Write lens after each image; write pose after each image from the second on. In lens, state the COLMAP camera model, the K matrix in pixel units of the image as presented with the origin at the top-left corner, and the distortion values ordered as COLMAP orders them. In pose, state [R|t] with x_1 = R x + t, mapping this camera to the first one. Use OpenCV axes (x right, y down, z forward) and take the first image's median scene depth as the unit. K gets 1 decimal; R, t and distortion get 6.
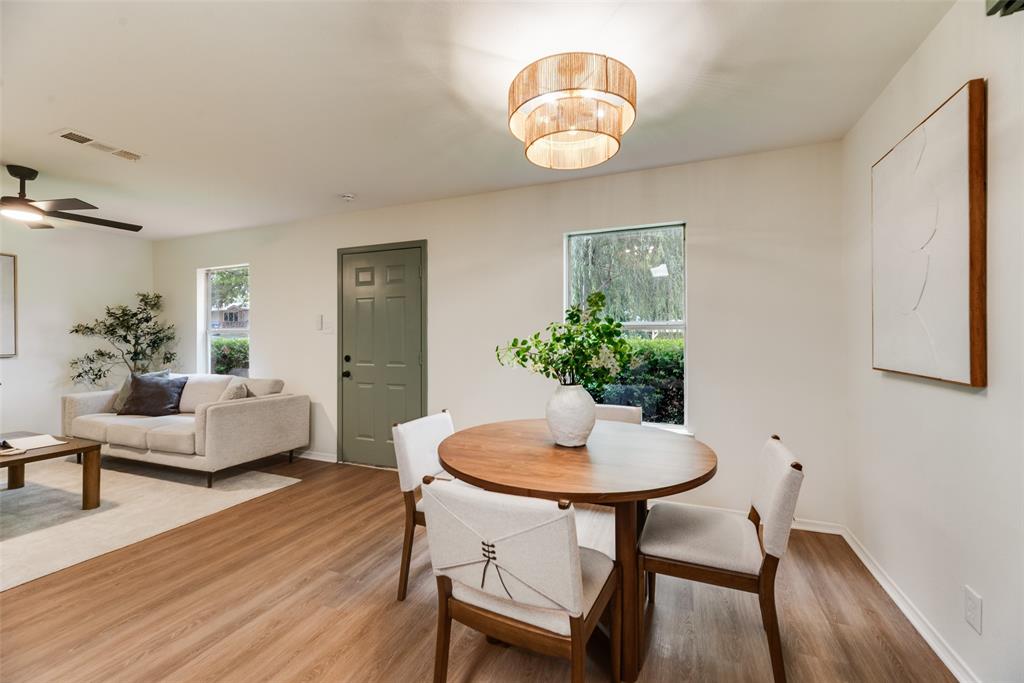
lens RADIAL K [[414.7, 0, 513.7], [0, 414.7, 331.0], [0, 0, 1]] dist [0.002257, 0.000144]
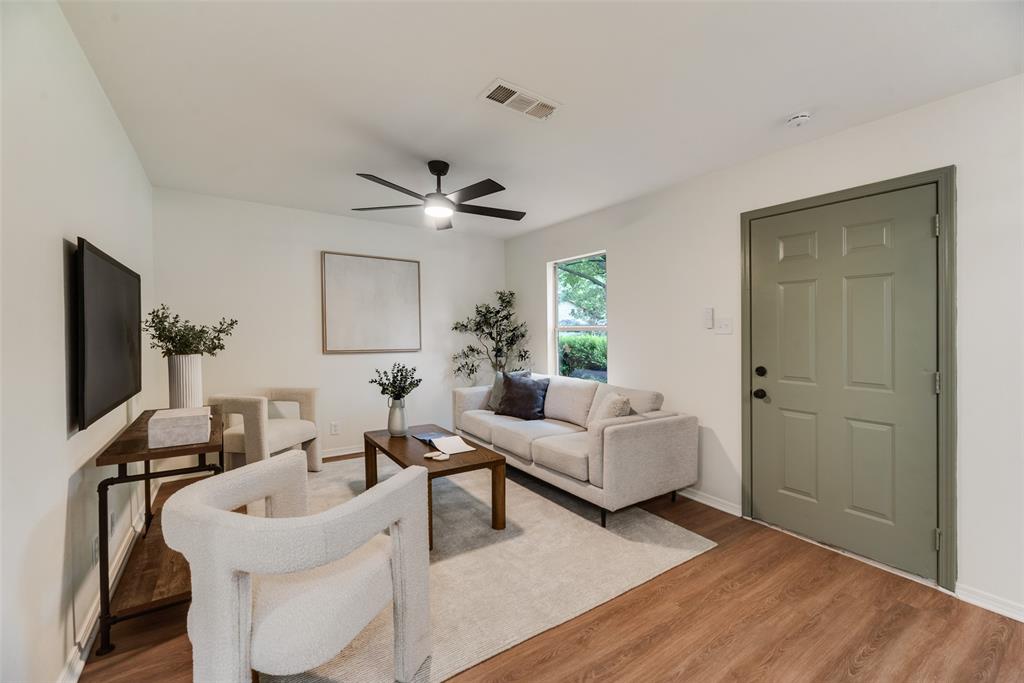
lens RADIAL K [[414.7, 0, 513.7], [0, 414.7, 331.0], [0, 0, 1]] dist [0.002257, 0.000144]
pose [[0.833231, 0.009921, -0.552836, -0.359493], [-0.001942, 0.999885, 0.015017, -0.009864], [0.552921, -0.011440, 0.833155, 0.198397]]
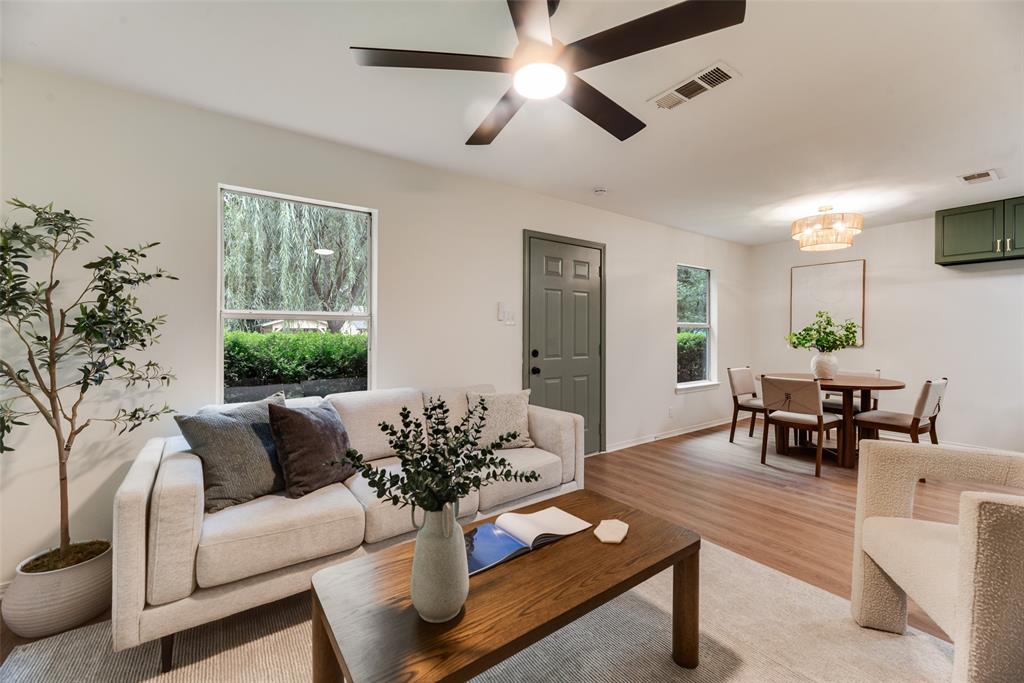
lens RADIAL K [[414.7, 0, 513.7], [0, 414.7, 331.0], [0, 0, 1]] dist [0.002257, 0.000144]
pose [[0.527070, 0.014887, 0.849691, -1.186929], [-0.016920, 0.999832, -0.007022, 0.024249], [-0.849653, -0.010675, 0.527234, 0.558294]]
